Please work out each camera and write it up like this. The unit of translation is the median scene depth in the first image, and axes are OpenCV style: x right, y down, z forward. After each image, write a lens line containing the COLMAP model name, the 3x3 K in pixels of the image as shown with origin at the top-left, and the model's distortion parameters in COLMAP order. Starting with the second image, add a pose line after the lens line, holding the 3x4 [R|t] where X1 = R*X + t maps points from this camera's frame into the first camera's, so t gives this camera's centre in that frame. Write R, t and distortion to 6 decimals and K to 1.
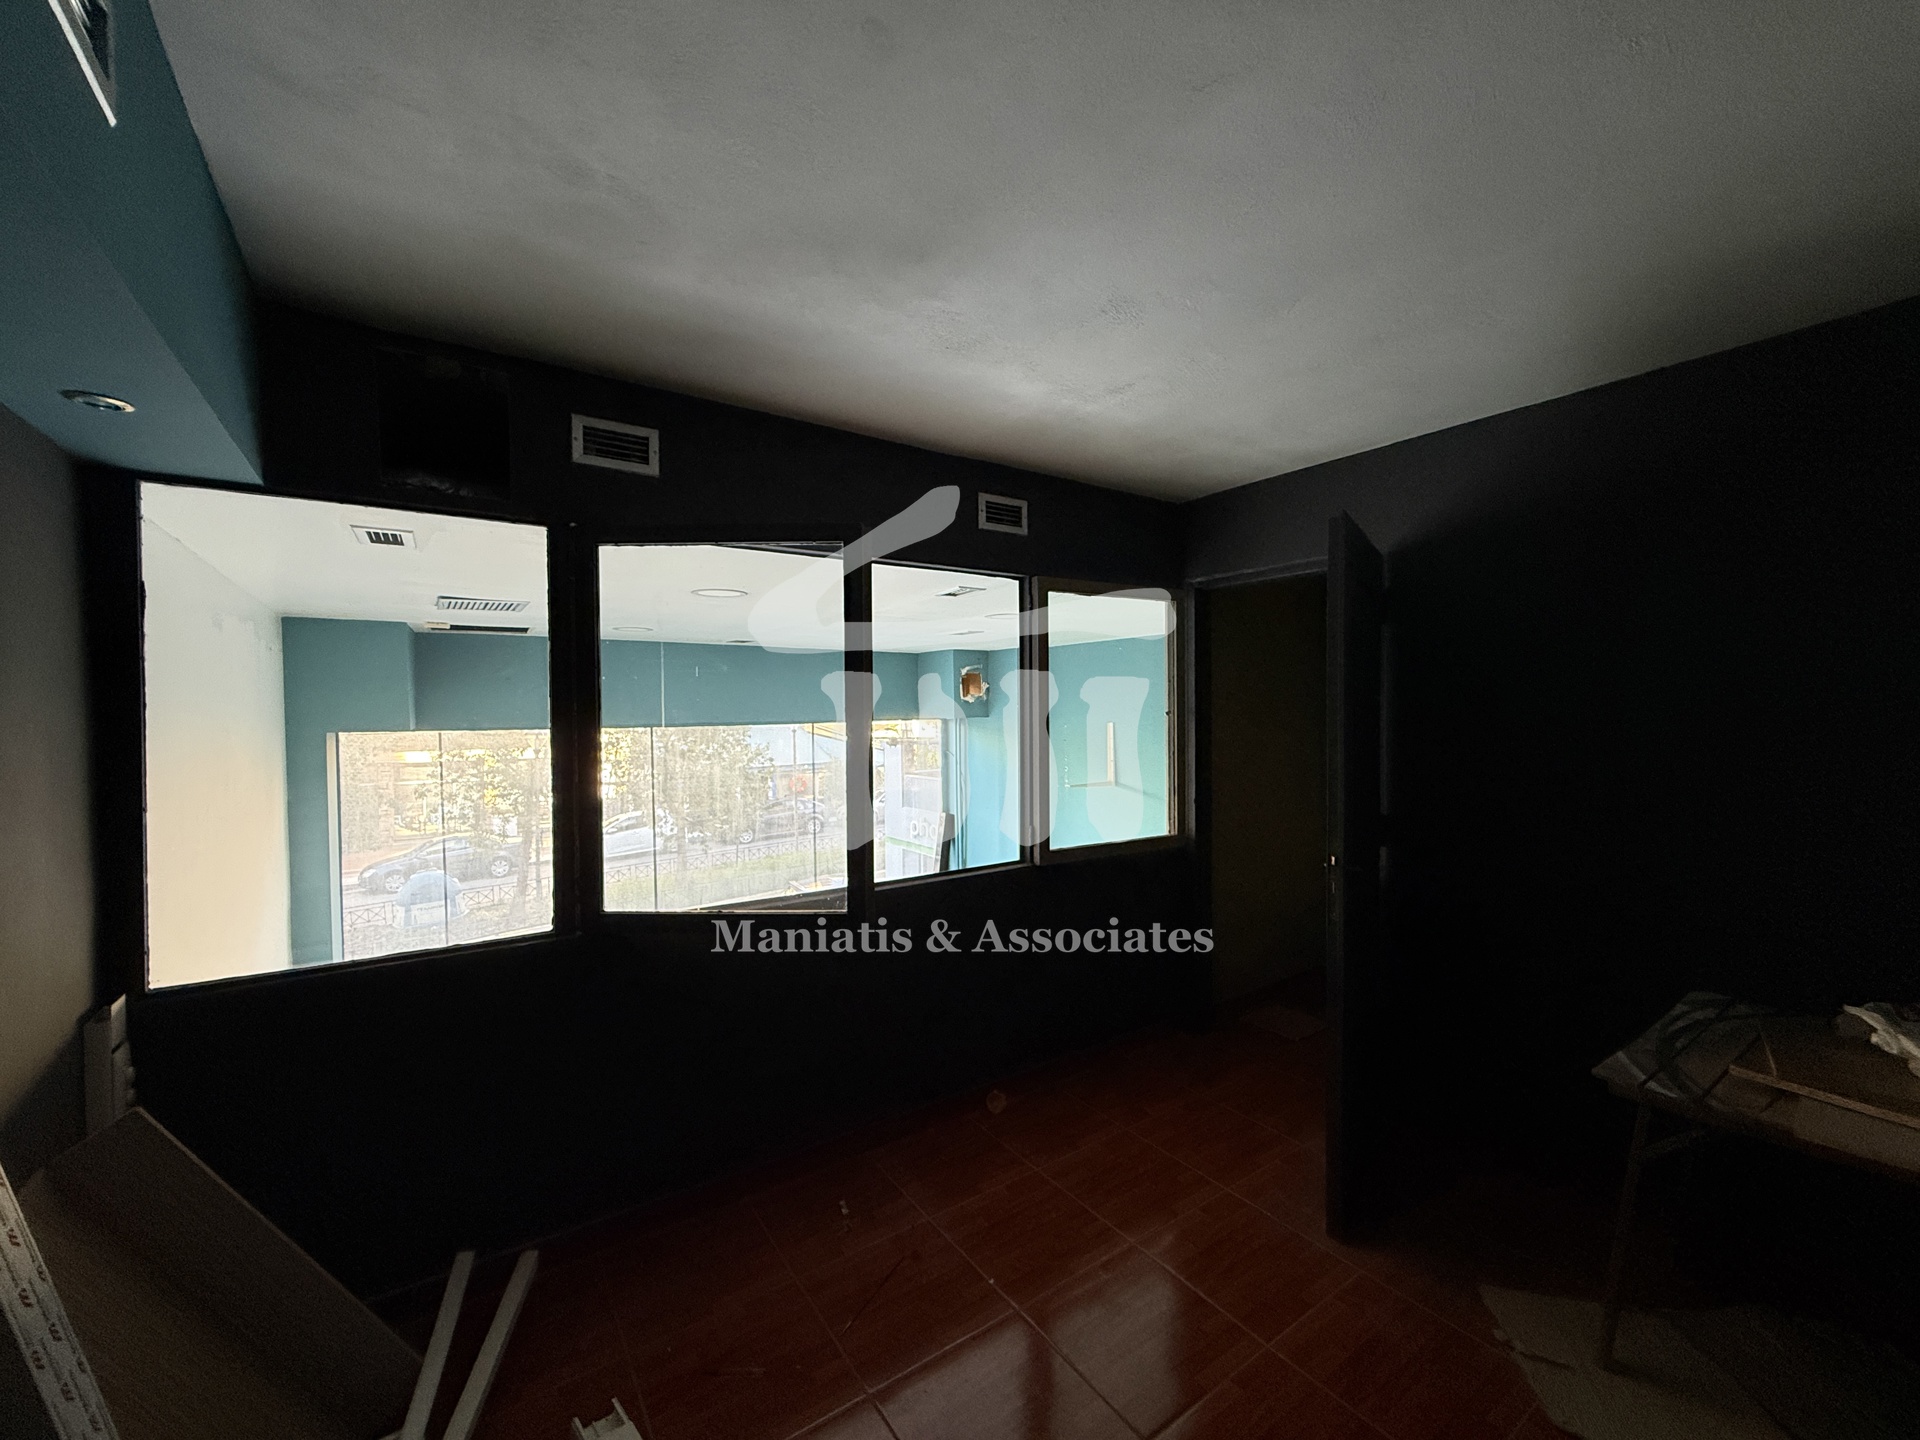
lens RADIAL K [[761.4, 0, 963.2], [0, 761.4, 716.2], [0, 0, 1]] dist [-0.000879, 0.000187]
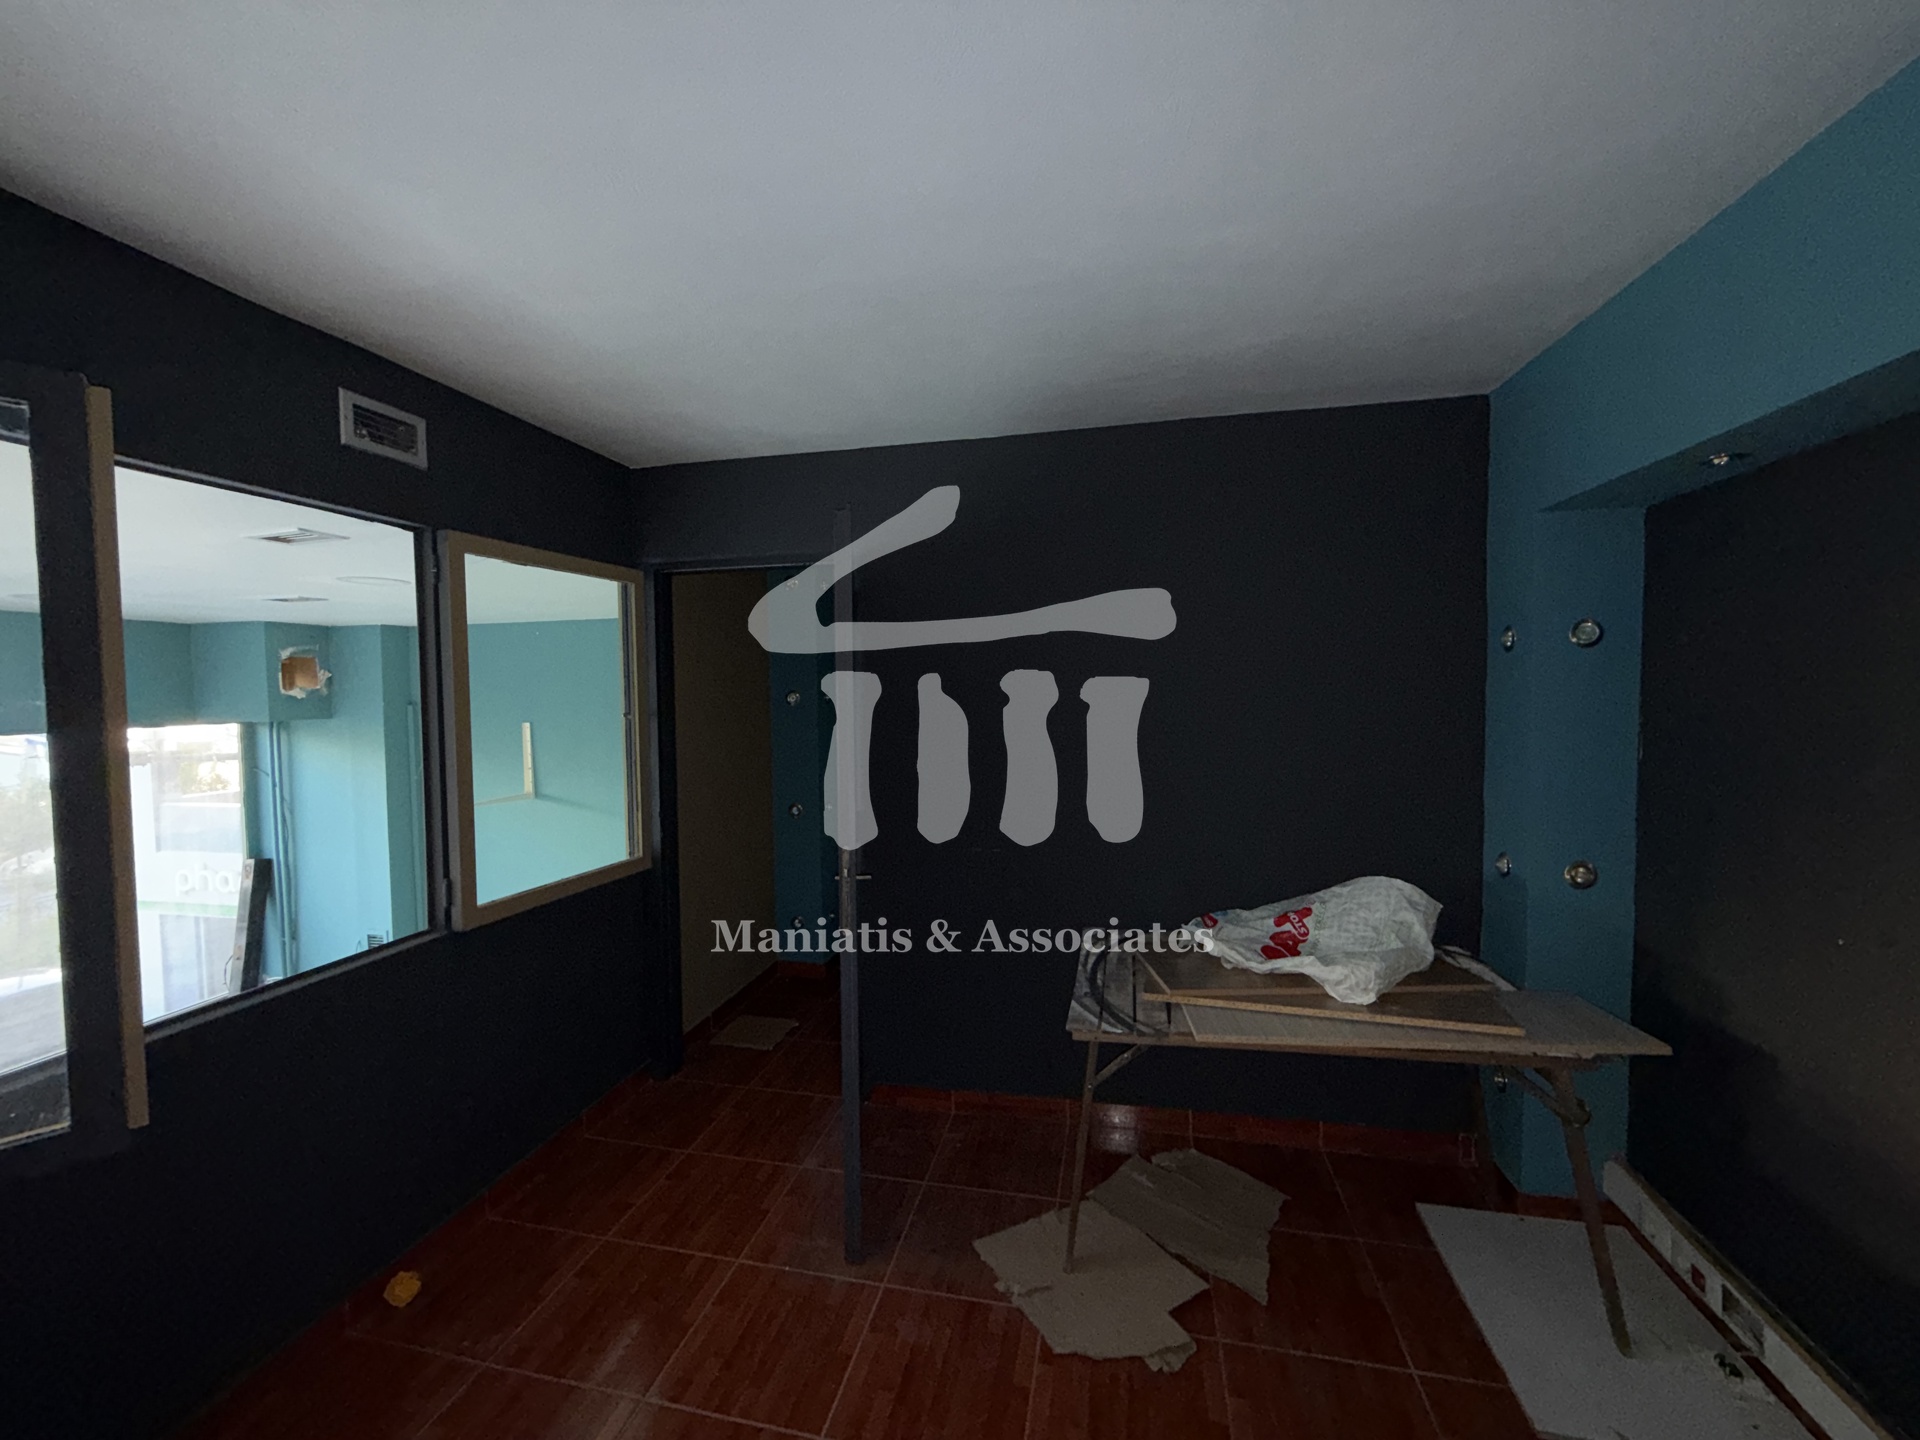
lens RADIAL K [[761.4, 0, 959.8], [0, 761.4, 722.3], [0, 0, 1]] dist [-0.000879, 0.000187]
pose [[0.737425, -0.026113, 0.674924, -0.031163], [0.011355, 0.999590, 0.026268, -0.014904], [-0.675334, -0.011707, 0.737419, 0.136549]]
